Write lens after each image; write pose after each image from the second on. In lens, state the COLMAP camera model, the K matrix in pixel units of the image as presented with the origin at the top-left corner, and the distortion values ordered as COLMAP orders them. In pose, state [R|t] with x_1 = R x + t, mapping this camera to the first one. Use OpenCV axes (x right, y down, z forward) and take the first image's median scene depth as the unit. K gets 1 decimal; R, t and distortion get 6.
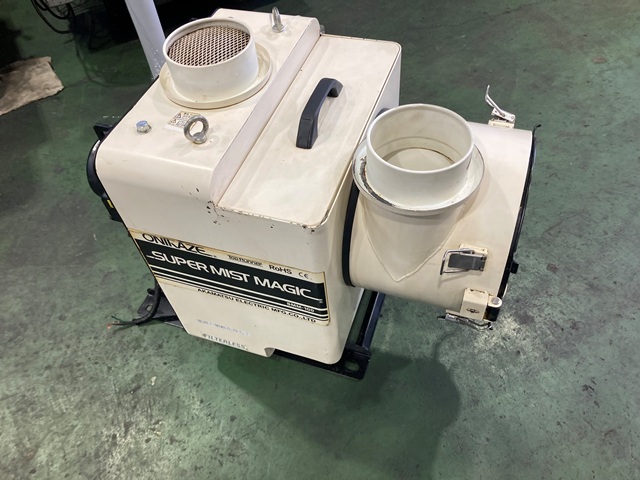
lens RADIAL K [[530.3, 0, 310.0], [0, 530.3, 241.5], [0, 0, 1]] dist [0.028001, -0.012874]
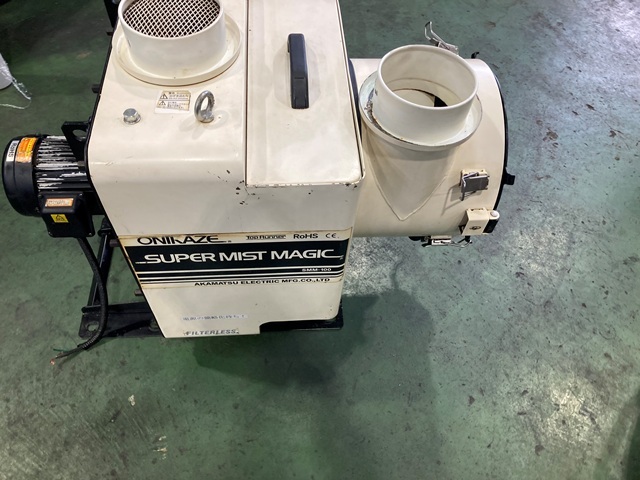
lens RADIAL K [[529.9, 0, 309.8], [0, 529.9, 239.5], [0, 0, 1]] dist [0.029334, 0.007245]
pose [[0.910723, -0.253103, 0.326377, -0.280378], [0.231398, 0.967242, 0.104395, -0.031467], [-0.342108, -0.019552, 0.939457, 0.058367]]
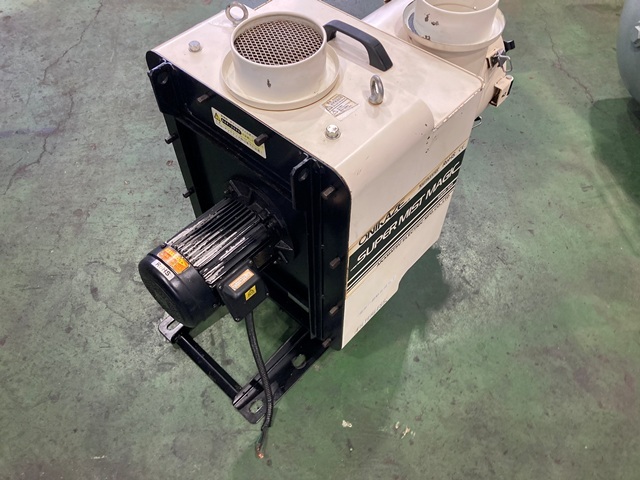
lens RADIAL K [[532.4, 0, 318.2], [0, 532.4, 236.2], [0, 0, 1]] dist [0.020625, 0.001570]
pose [[0.384519, -0.684994, 0.618812, -0.753593], [0.706792, 0.649667, 0.279961, -0.274533], [-0.593793, 0.329721, 0.733958, 0.283838]]
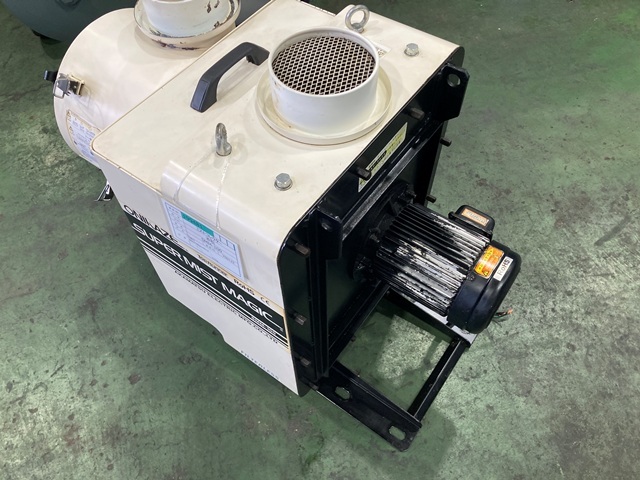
lens RADIAL K [[523.9, 0, 317.5], [0, 523.9, 237.2], [0, 0, 1]] dist [0.007878, 0.011630]
pose [[-0.954029, -0.161396, 0.252549, -0.325723], [0.288019, -0.260582, 0.921489, -0.902660], [-0.082915, 0.951866, 0.295087, 0.773731]]
